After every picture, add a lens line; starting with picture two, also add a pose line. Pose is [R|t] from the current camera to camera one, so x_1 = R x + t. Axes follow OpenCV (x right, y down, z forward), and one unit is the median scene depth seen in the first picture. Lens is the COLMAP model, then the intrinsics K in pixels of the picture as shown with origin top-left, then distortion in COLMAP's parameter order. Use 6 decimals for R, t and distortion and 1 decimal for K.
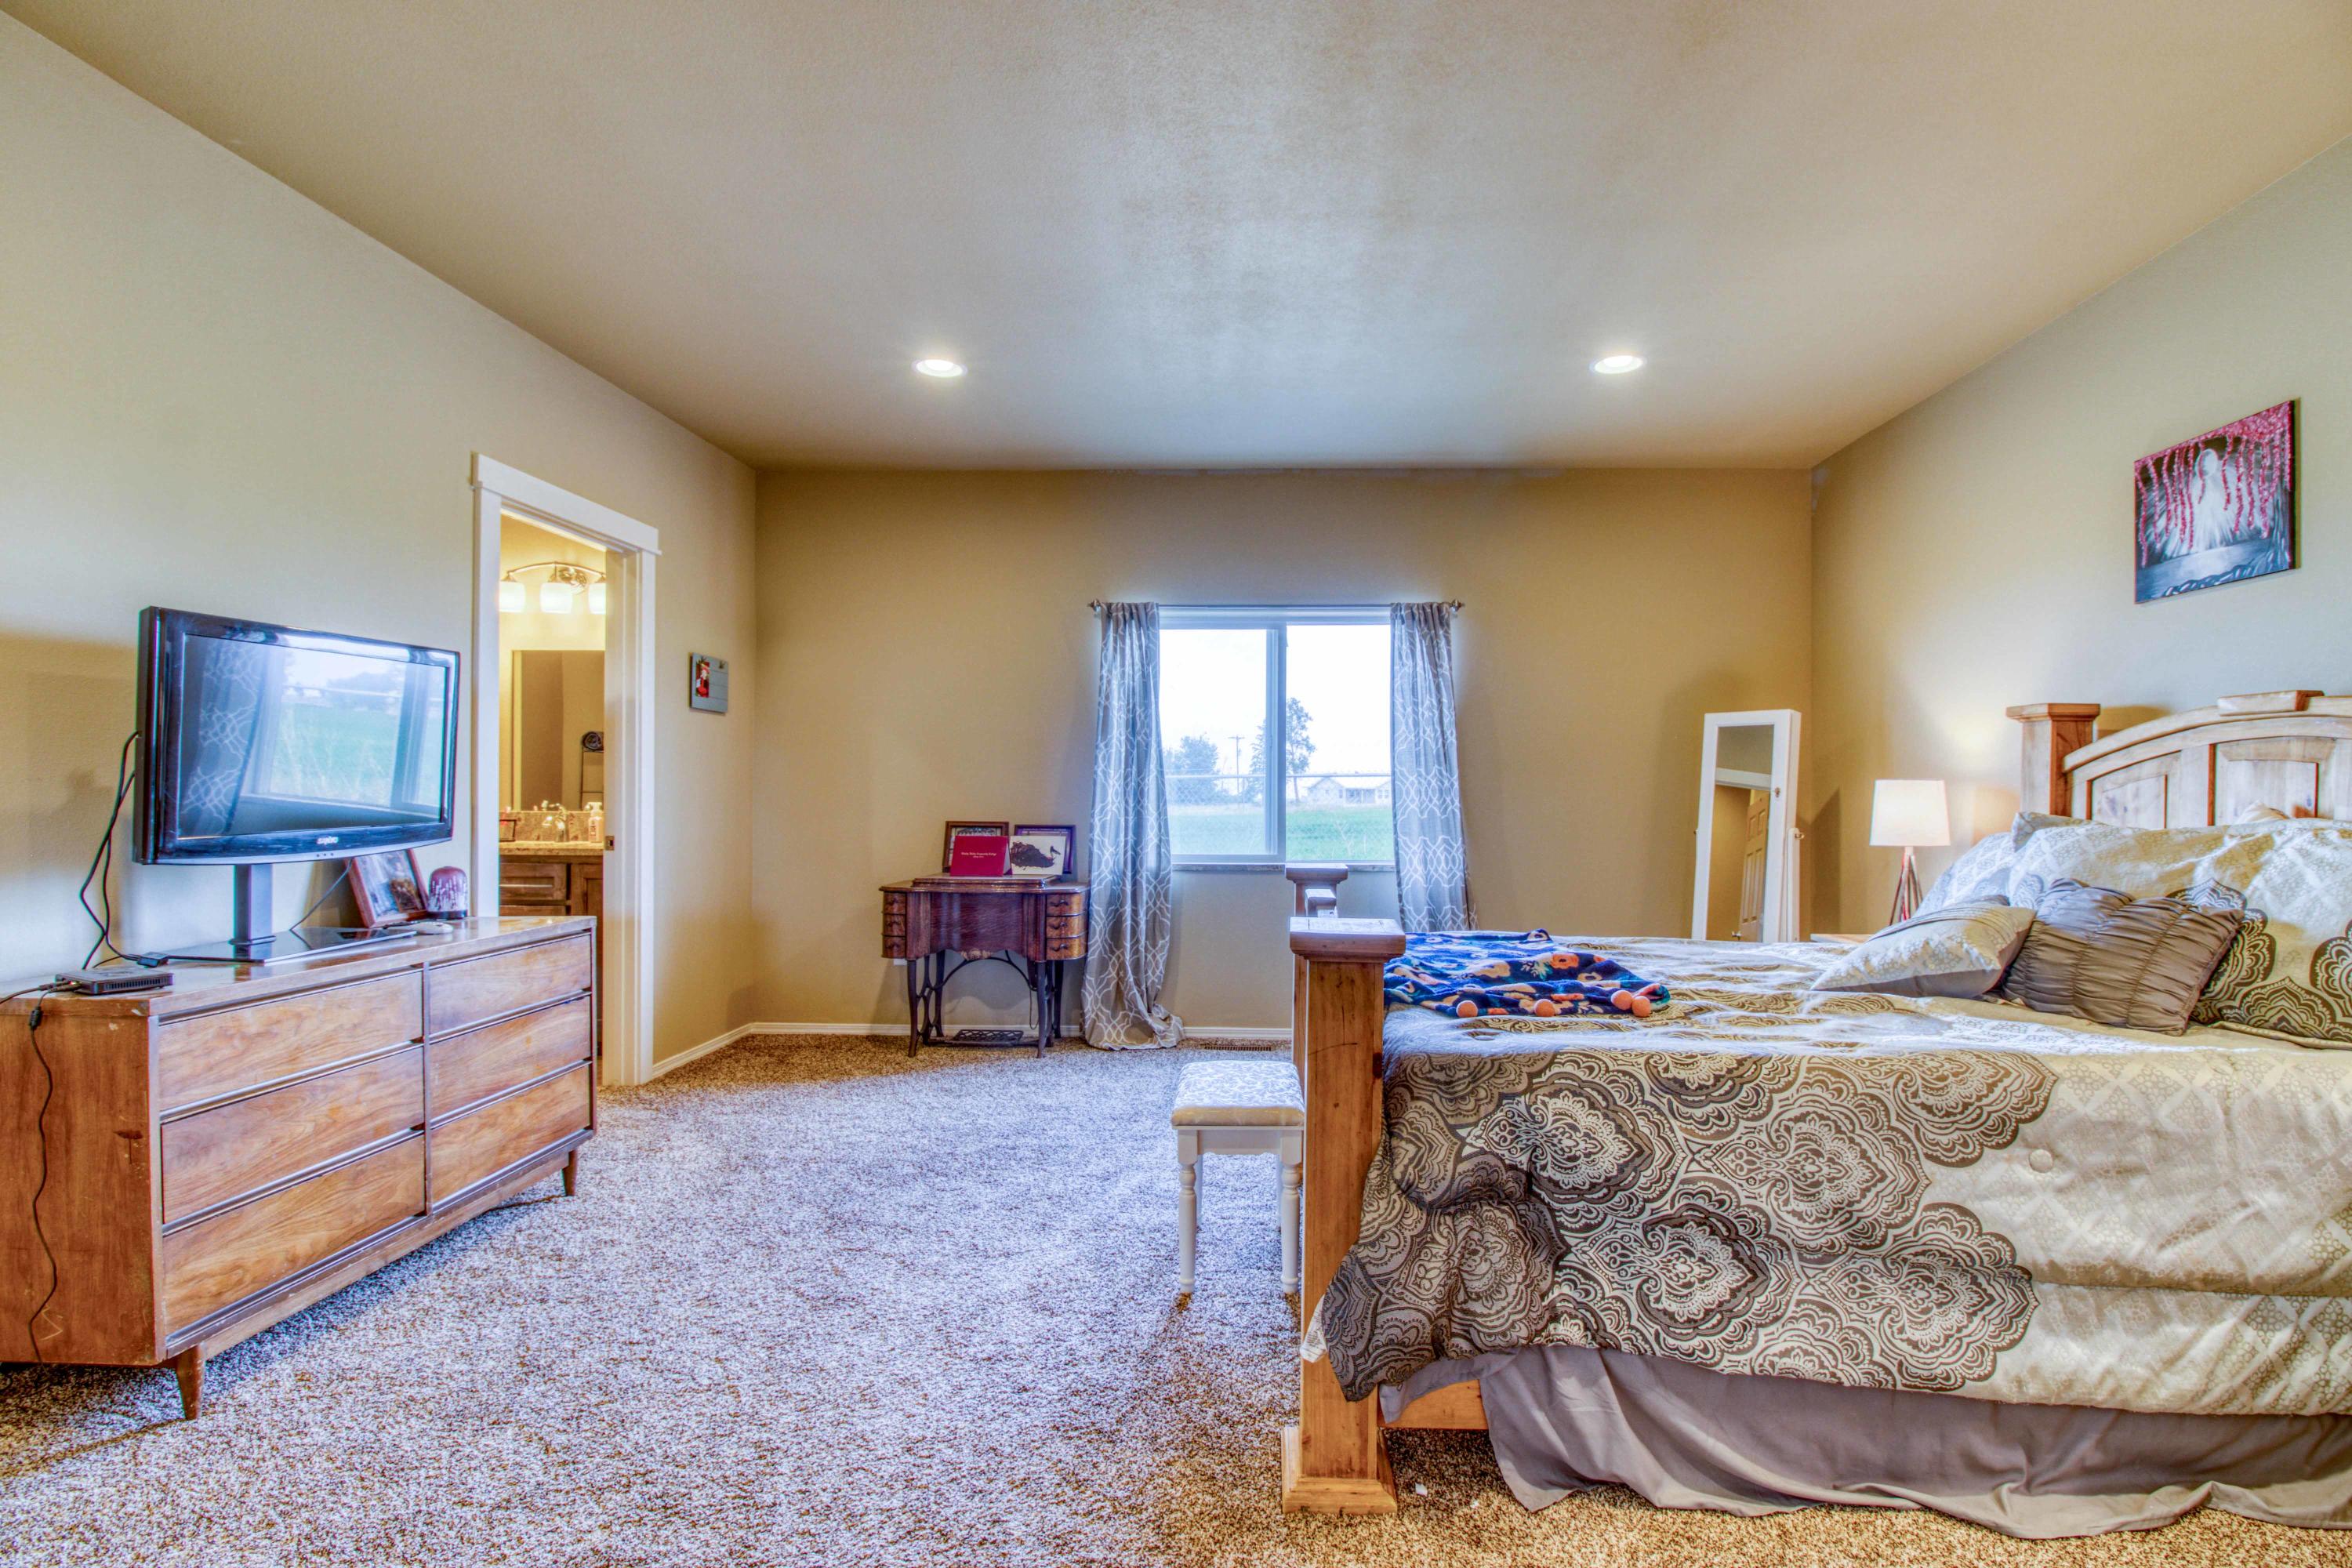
lens RADIAL K [[1084.8, 0, 1176.0], [0, 1084.8, 784.0], [0, 0, 1]] dist [-0.001825, -0.000356]
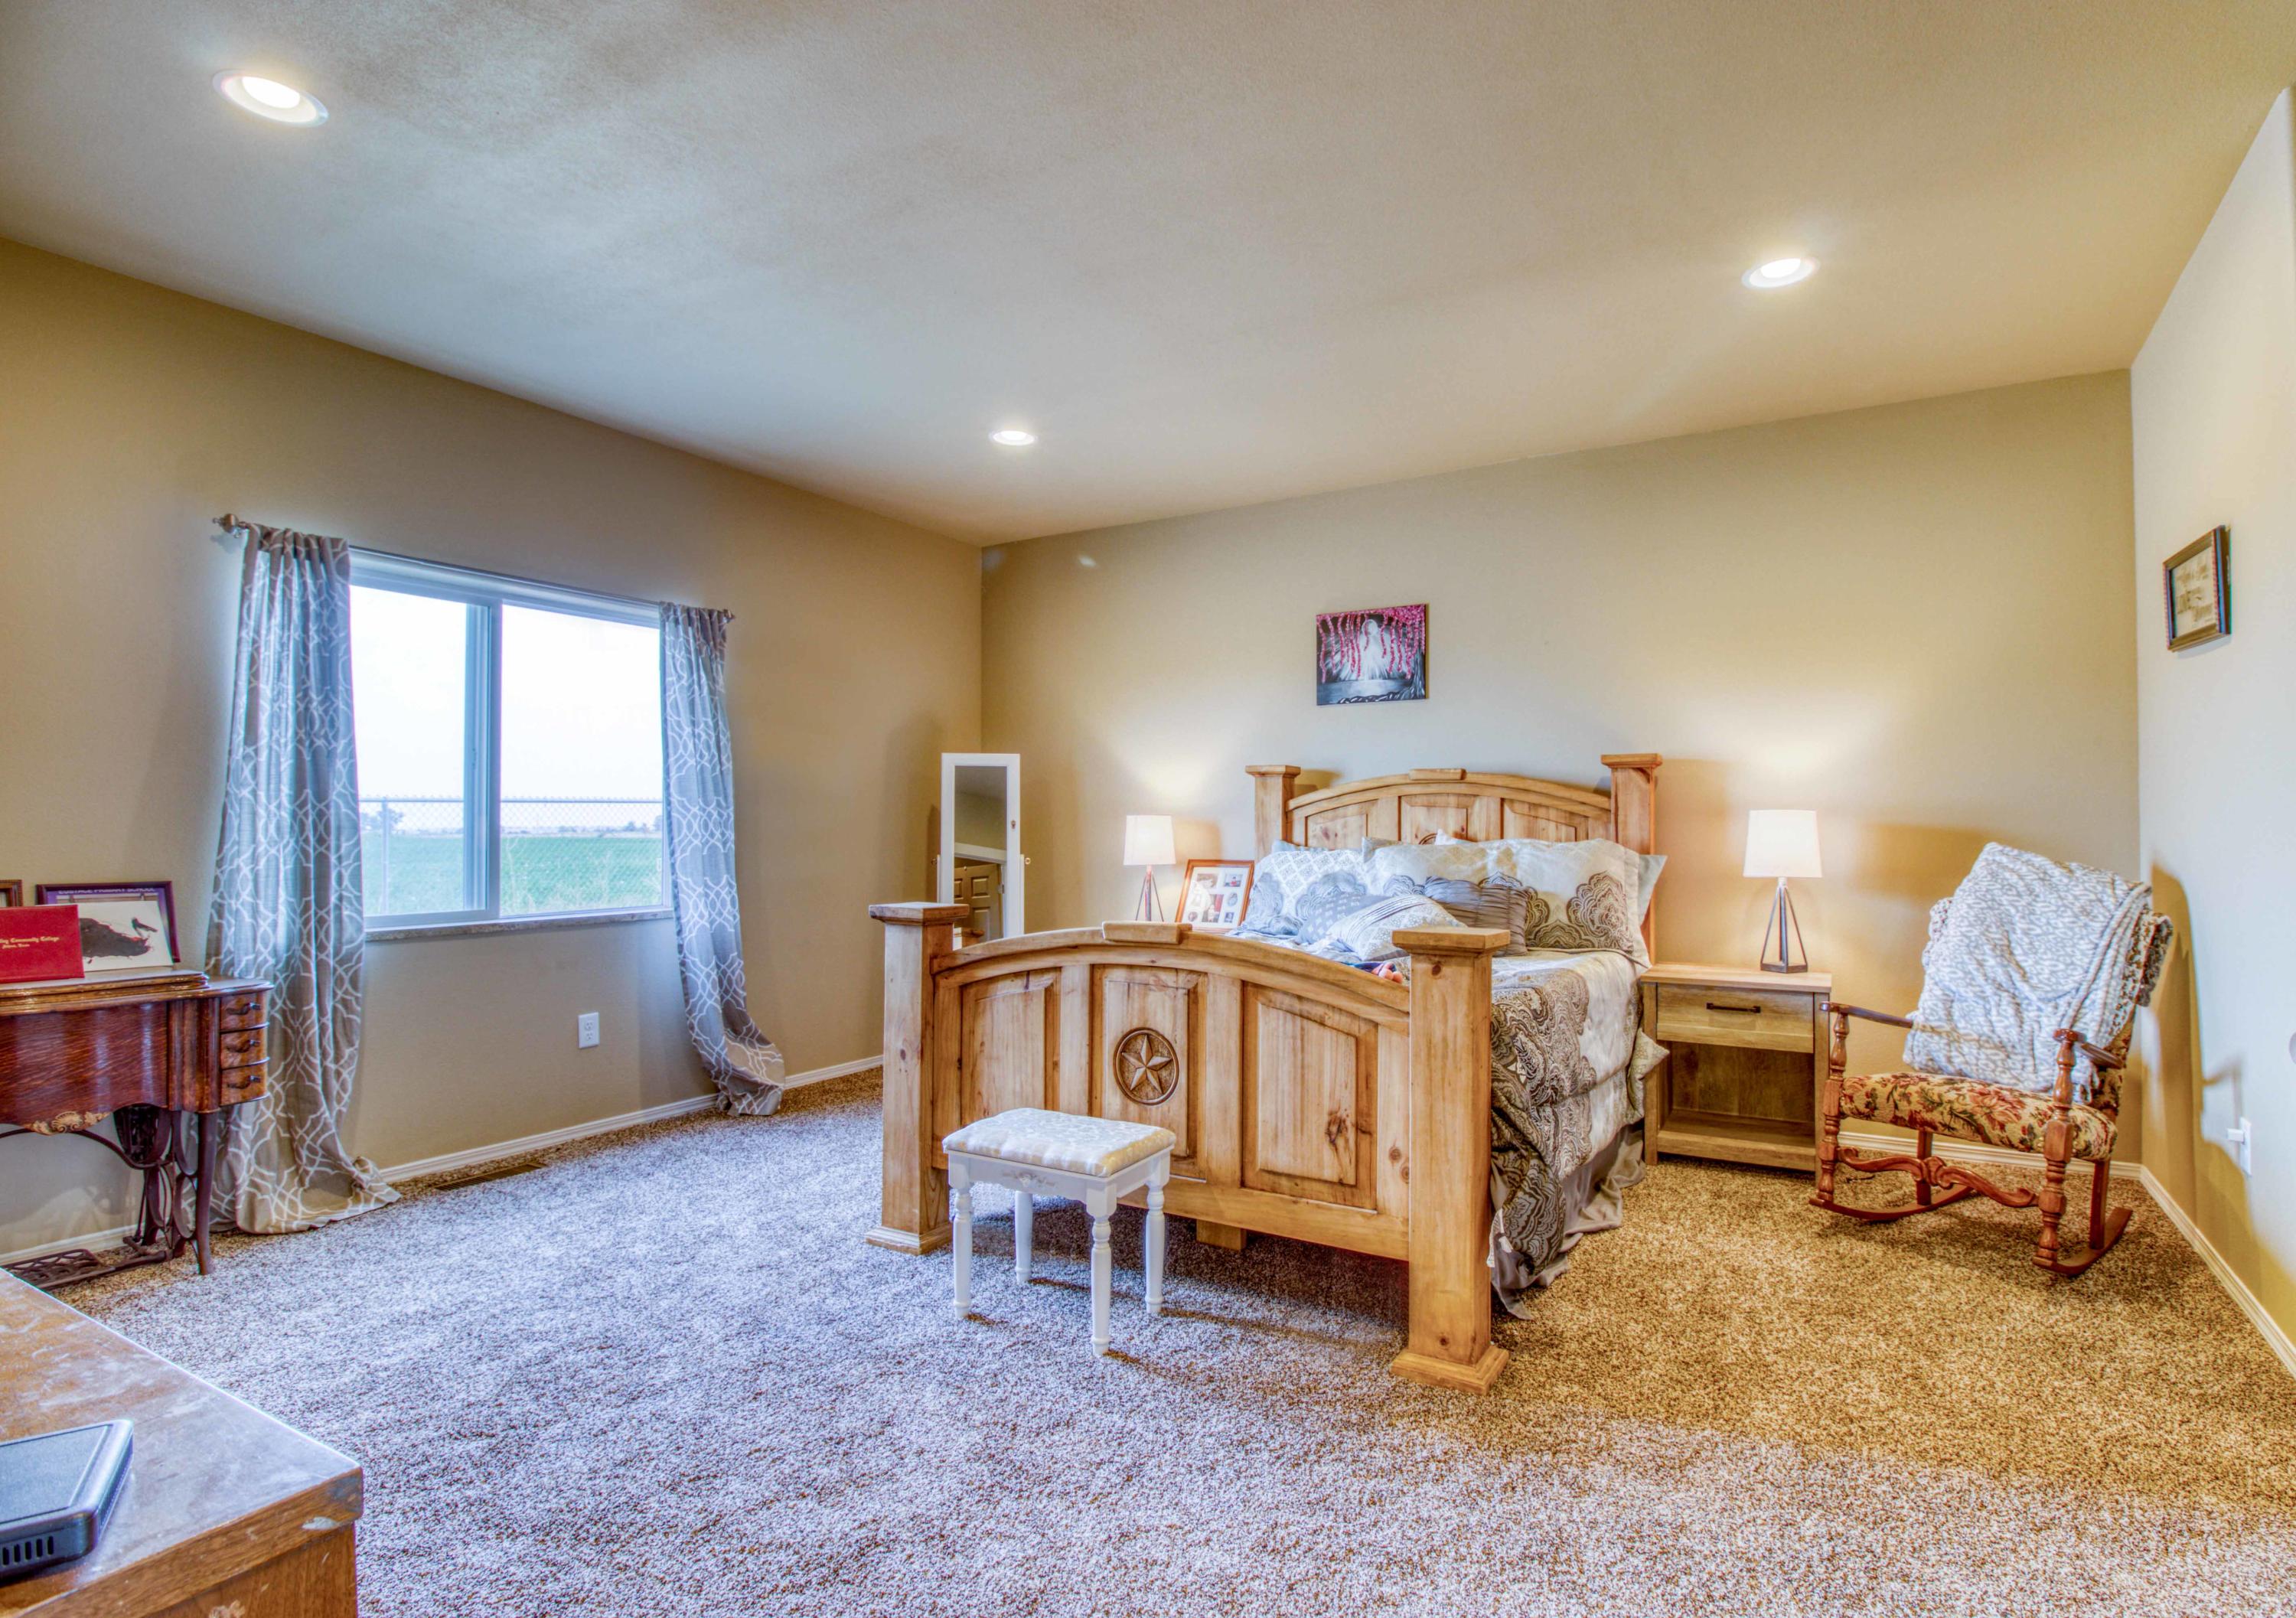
lens RADIAL K [[1181.8, 0, 1148.0], [0, 1181.8, 809.0], [0, 0, 1]] dist [0.002744, 0.000273]
pose [[0.476073, 0.011706, 0.879328, -0.714948], [-0.005271, 0.999931, -0.010458, 0.003895], [-0.879390, 0.000344, 0.476102, 0.381012]]
